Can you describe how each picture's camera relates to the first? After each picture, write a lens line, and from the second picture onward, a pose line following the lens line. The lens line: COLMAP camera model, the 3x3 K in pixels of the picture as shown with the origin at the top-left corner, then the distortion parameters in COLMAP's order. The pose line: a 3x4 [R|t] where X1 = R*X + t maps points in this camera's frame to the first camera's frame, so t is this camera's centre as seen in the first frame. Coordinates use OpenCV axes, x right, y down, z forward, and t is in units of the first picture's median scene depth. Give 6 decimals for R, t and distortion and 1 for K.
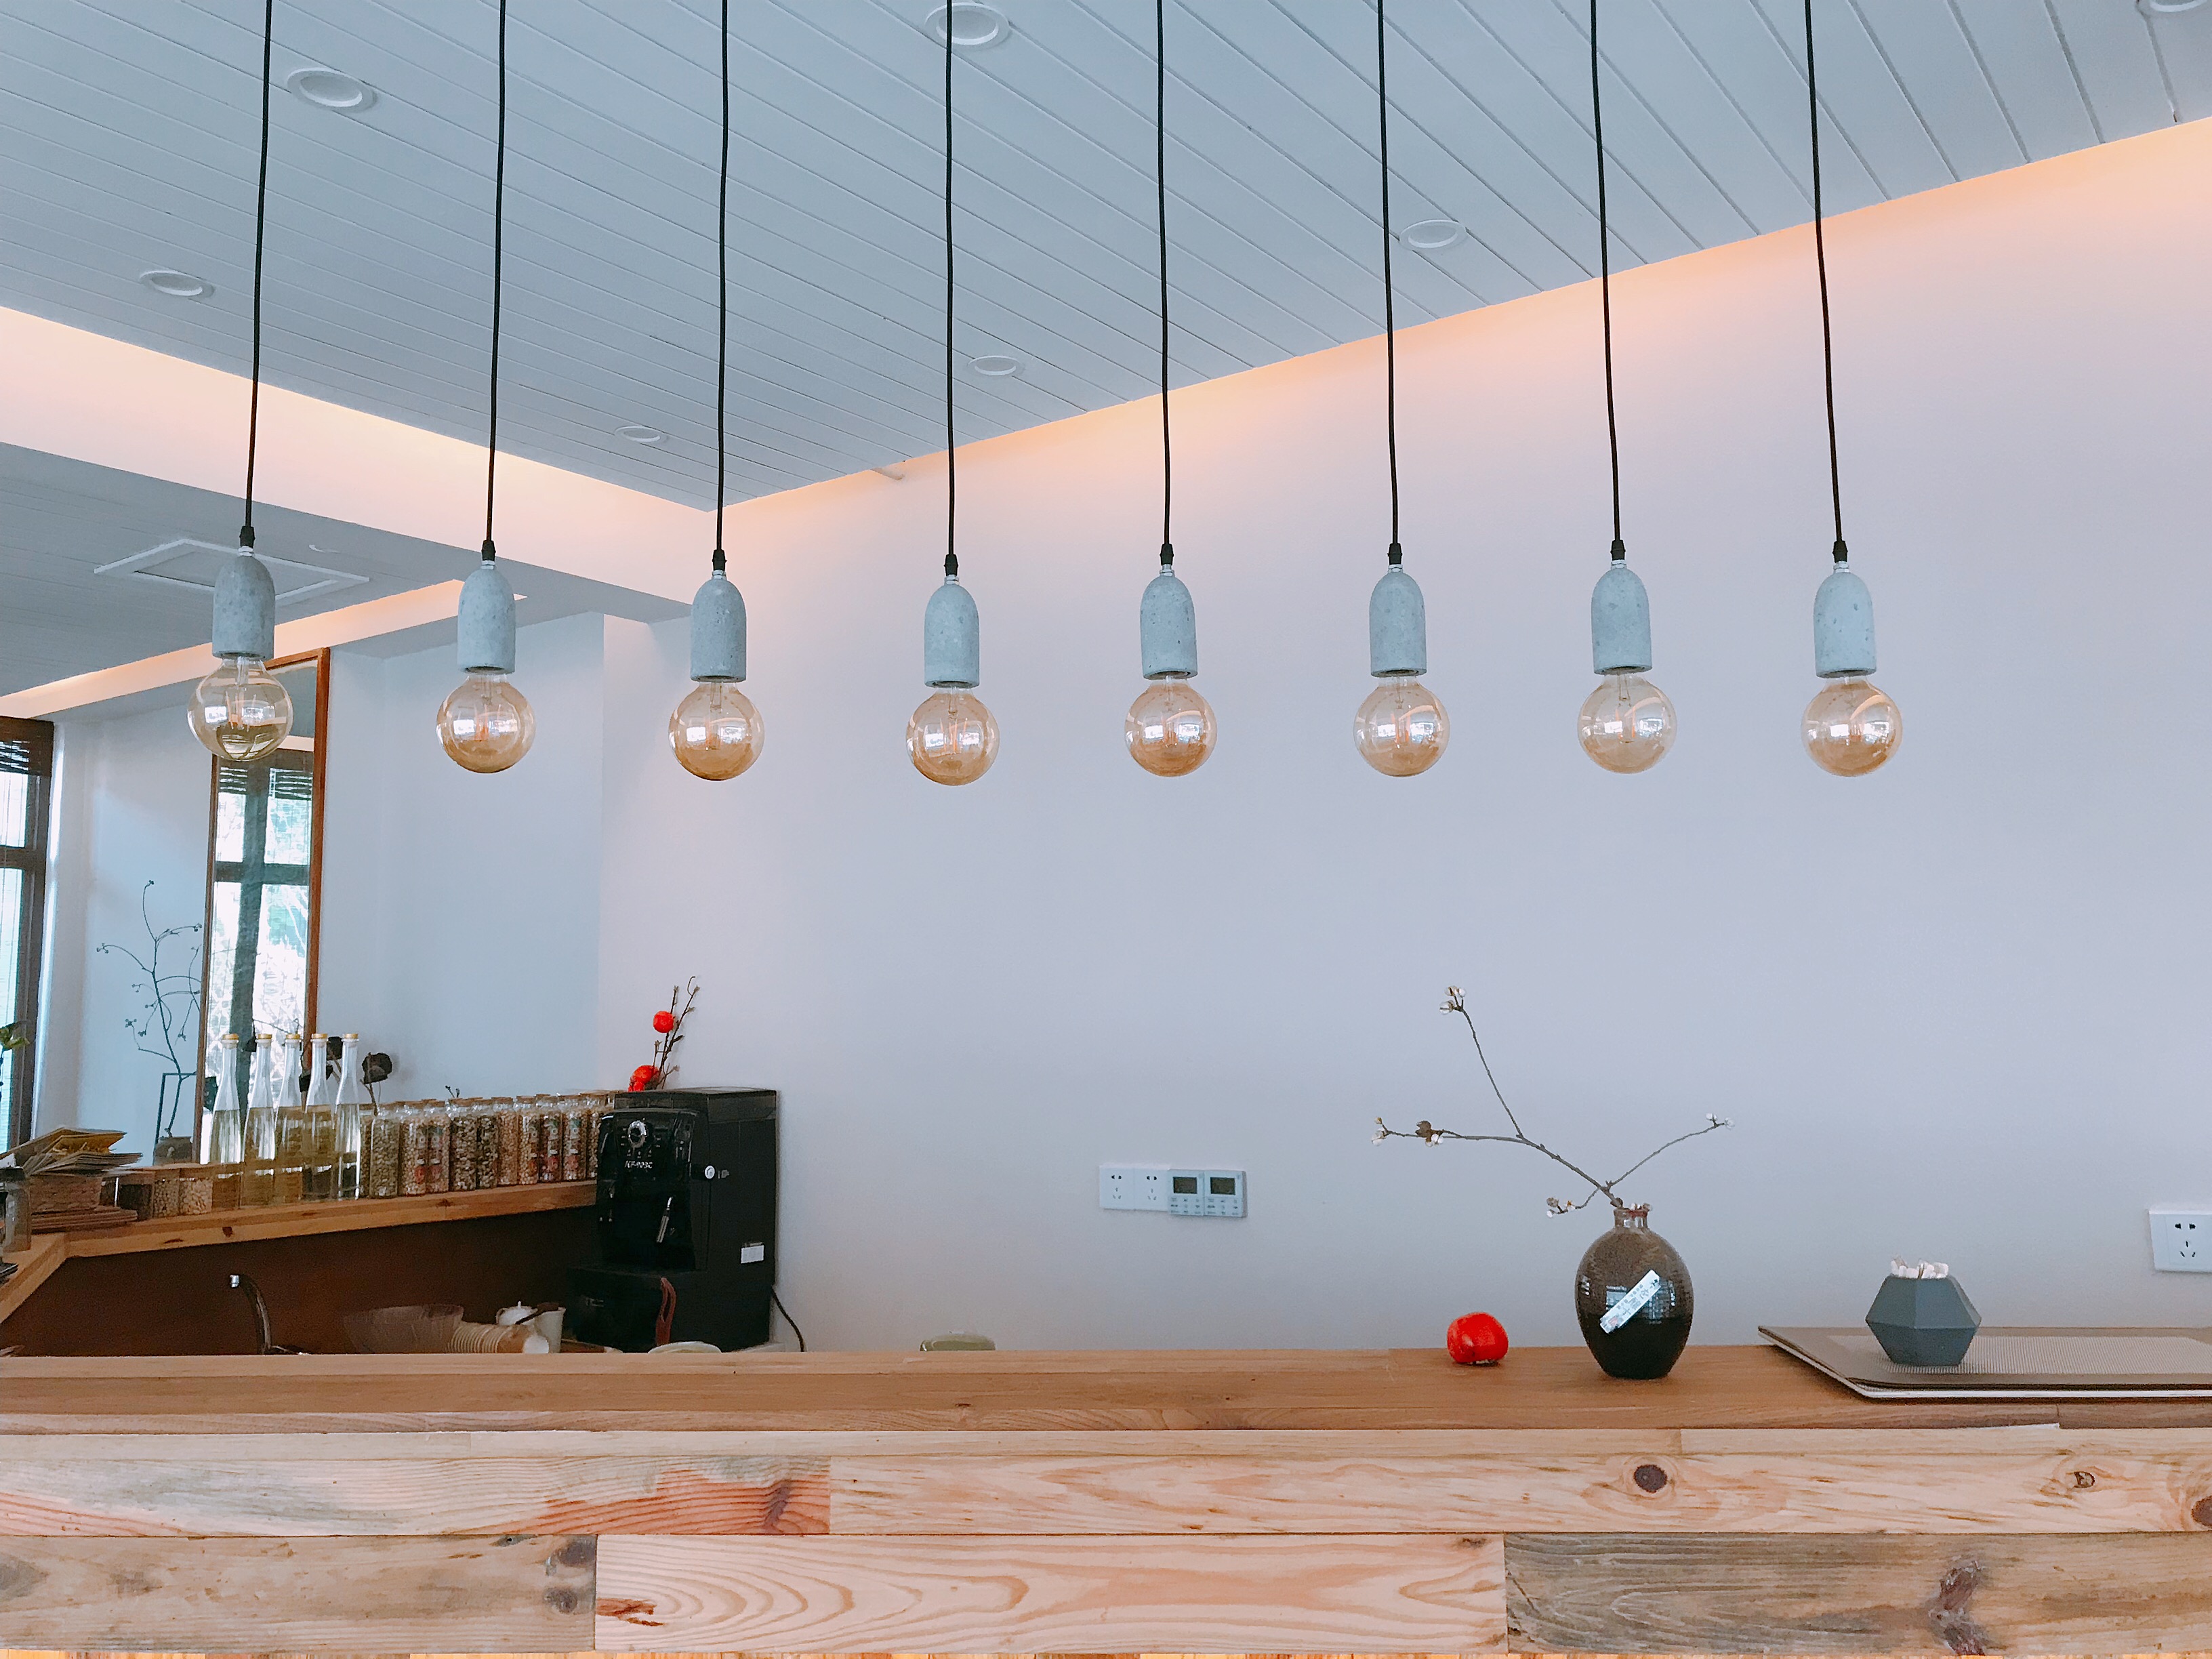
lens RADIAL K [[1803.9, 0, 1106.8], [0, 1803.9, 836.7], [0, 0, 1]] dist [0.018333, -0.023516]
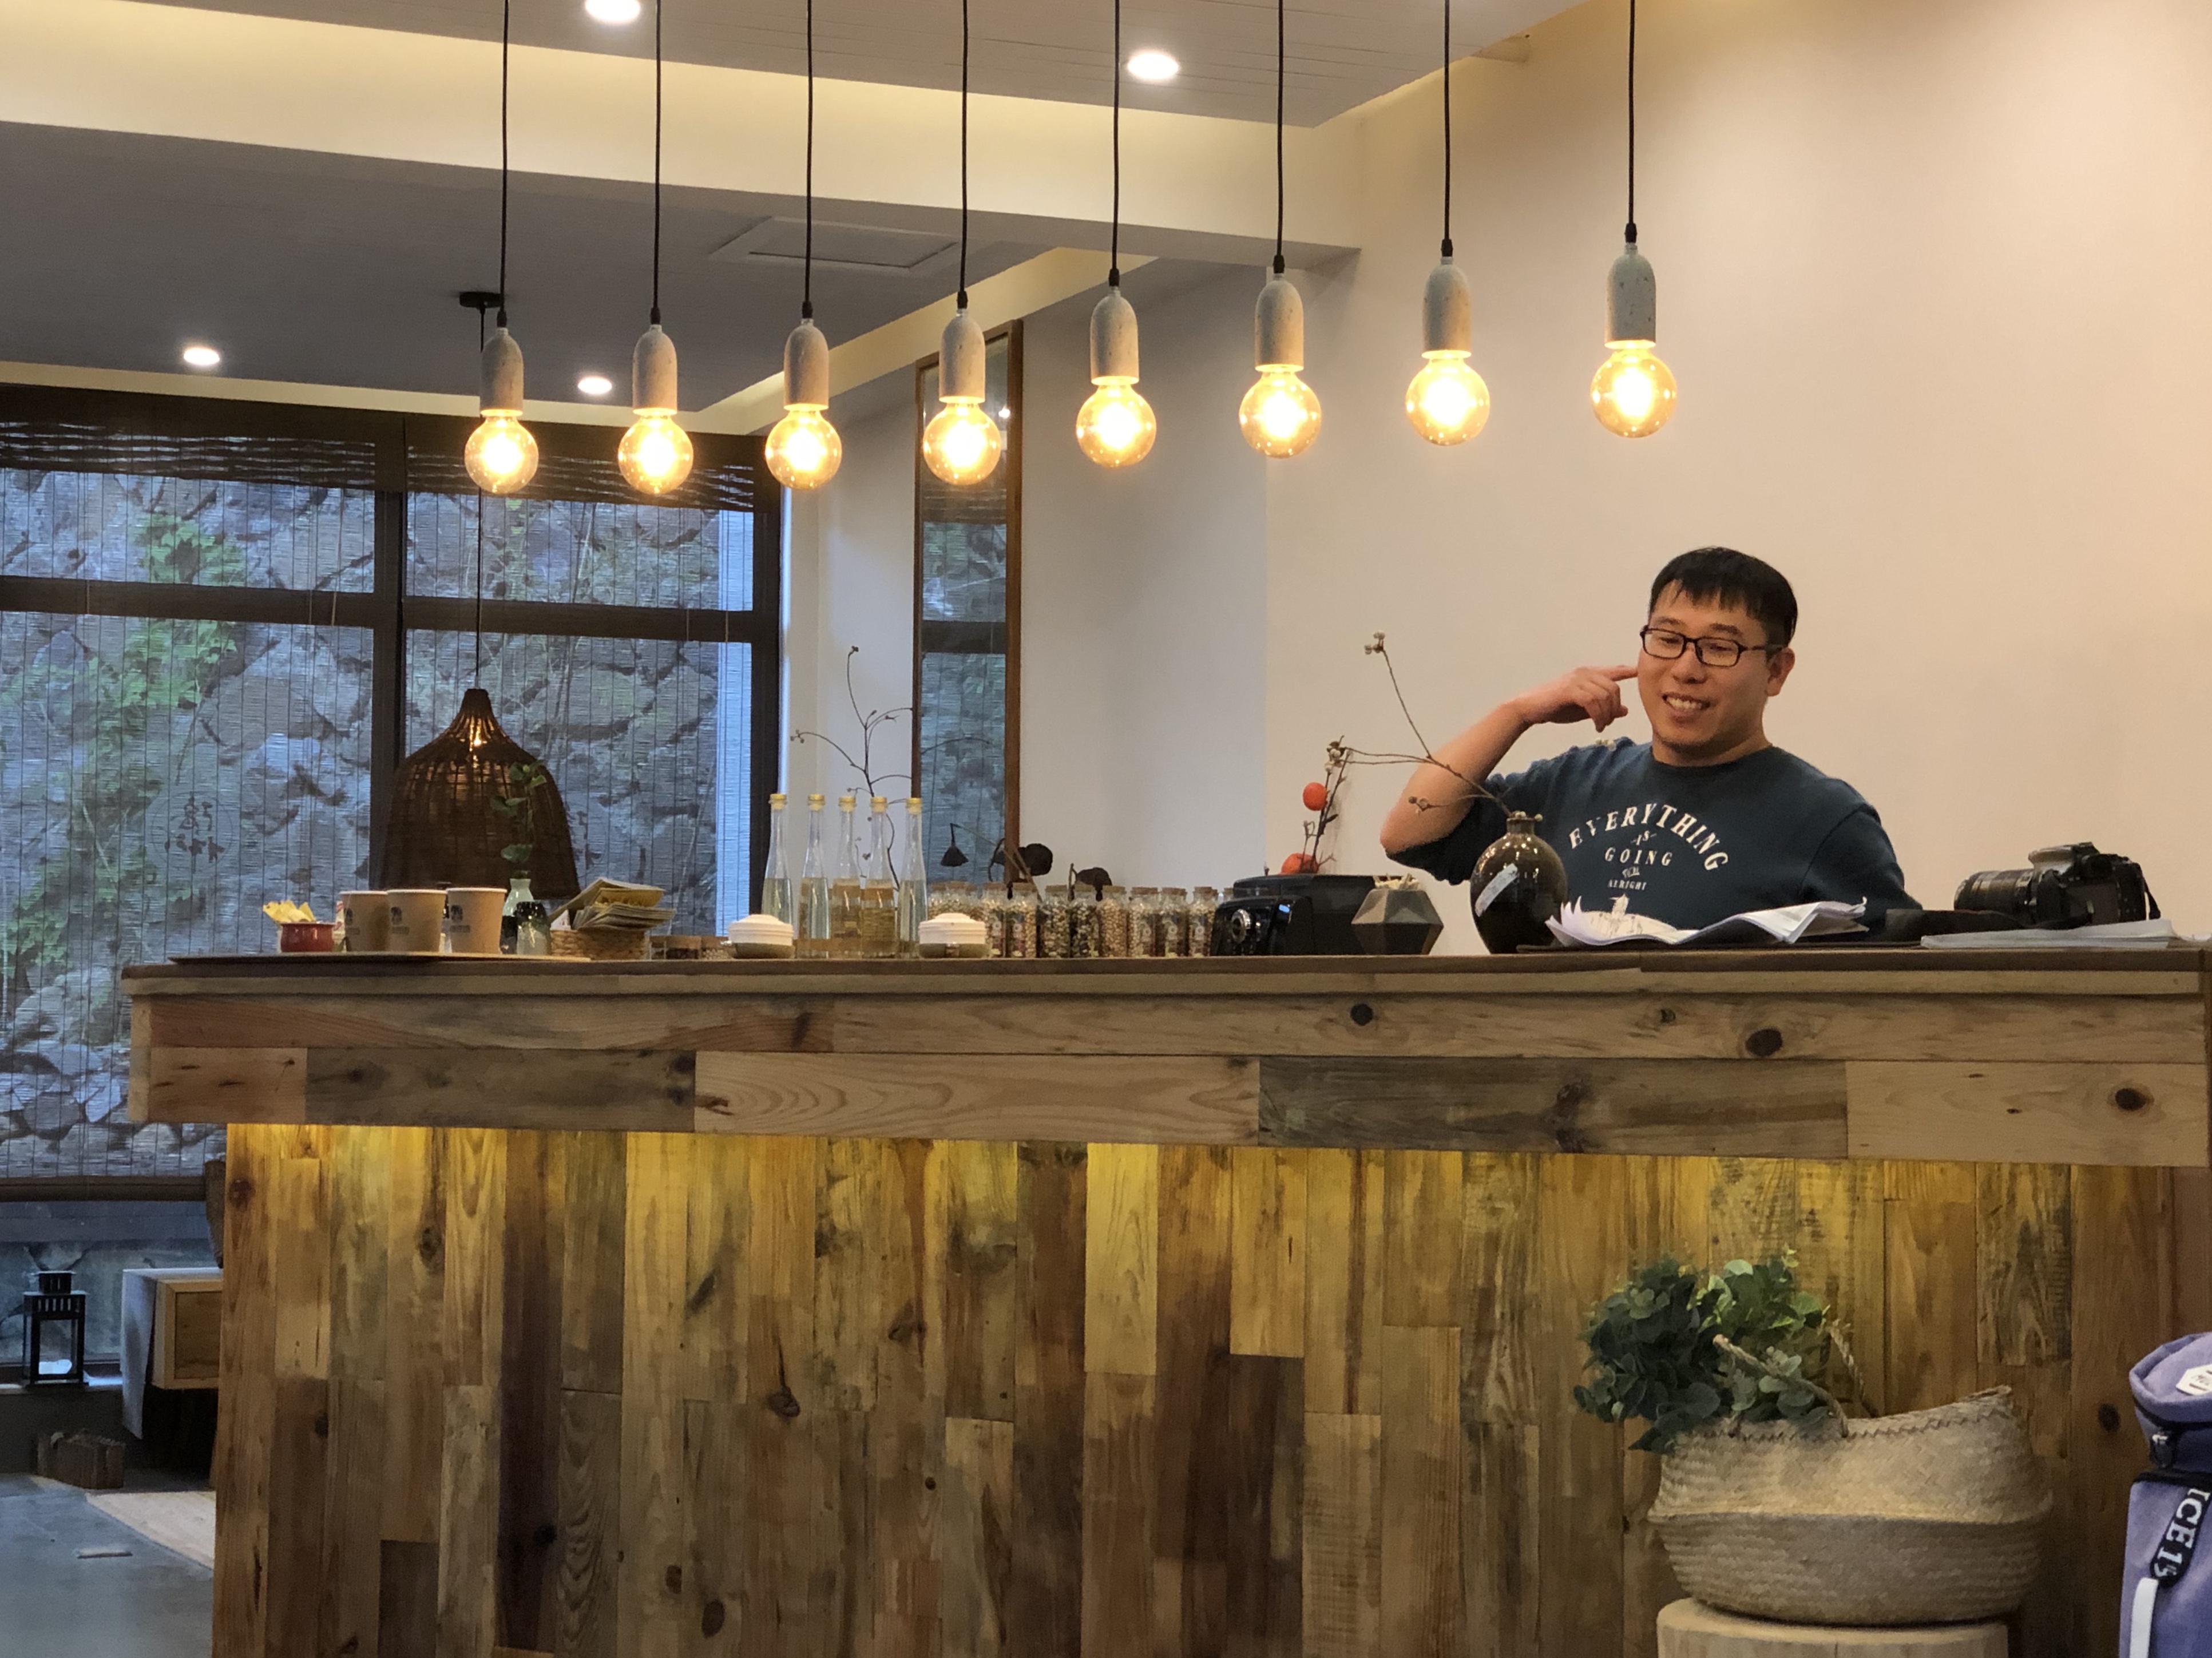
lens RADIAL K [[4093.2, 0, 1105.6], [0, 4093.2, 826.9], [0, 0, 1]] dist [0.003425, 0.000000]
pose [[0.859840, -0.009469, -0.510477, 1.595459], [0.039523, 0.998062, 0.048058, 0.080193], [0.509032, -0.061498, 0.858548, -1.519616]]
